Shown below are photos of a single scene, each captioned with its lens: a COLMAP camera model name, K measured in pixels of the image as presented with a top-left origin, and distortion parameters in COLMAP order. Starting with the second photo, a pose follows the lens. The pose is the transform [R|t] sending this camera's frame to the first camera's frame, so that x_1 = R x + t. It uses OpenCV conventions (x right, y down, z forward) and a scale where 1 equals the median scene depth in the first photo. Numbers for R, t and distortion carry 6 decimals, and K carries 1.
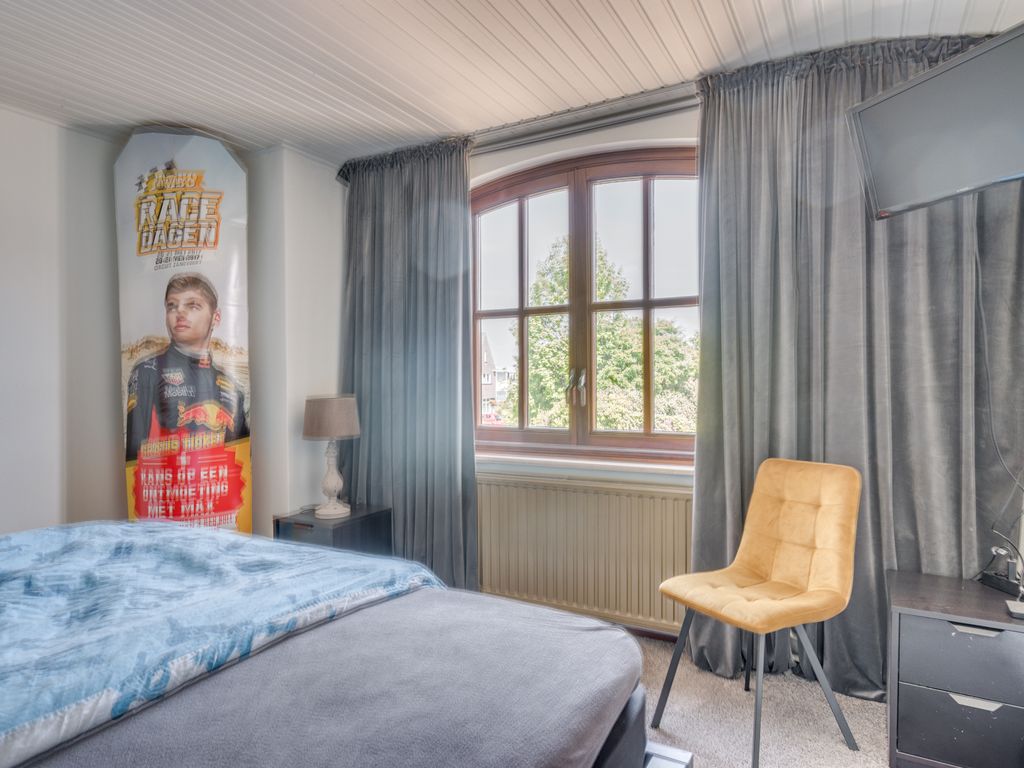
lens RADIAL K [[620.9, 0, 513.7], [0, 620.9, 391.6], [0, 0, 1]] dist [-0.024766, -0.000302]
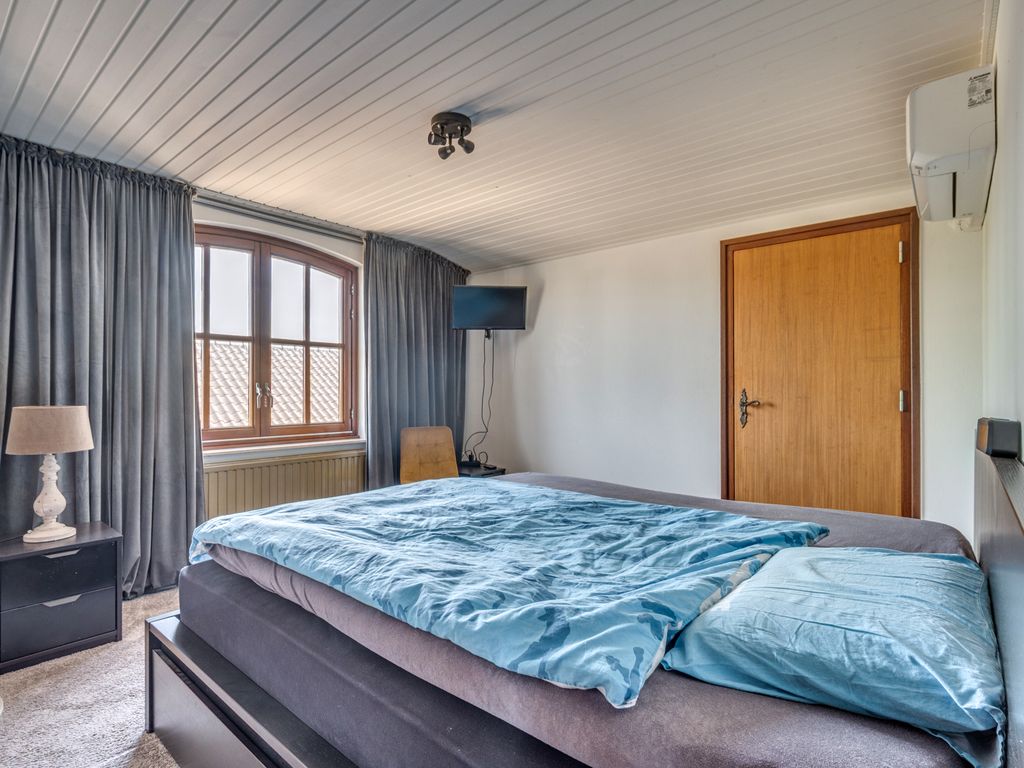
lens RADIAL K [[535.4, 0, 510.0], [0, 535.4, 375.4], [0, 0, 1]] dist [0.002002, 0.000838]
pose [[0.197300, 0.048510, 0.979142, -0.999691], [0.042200, 0.997429, -0.057920, 0.041486], [-0.979435, 0.052747, 0.194745, 0.219068]]
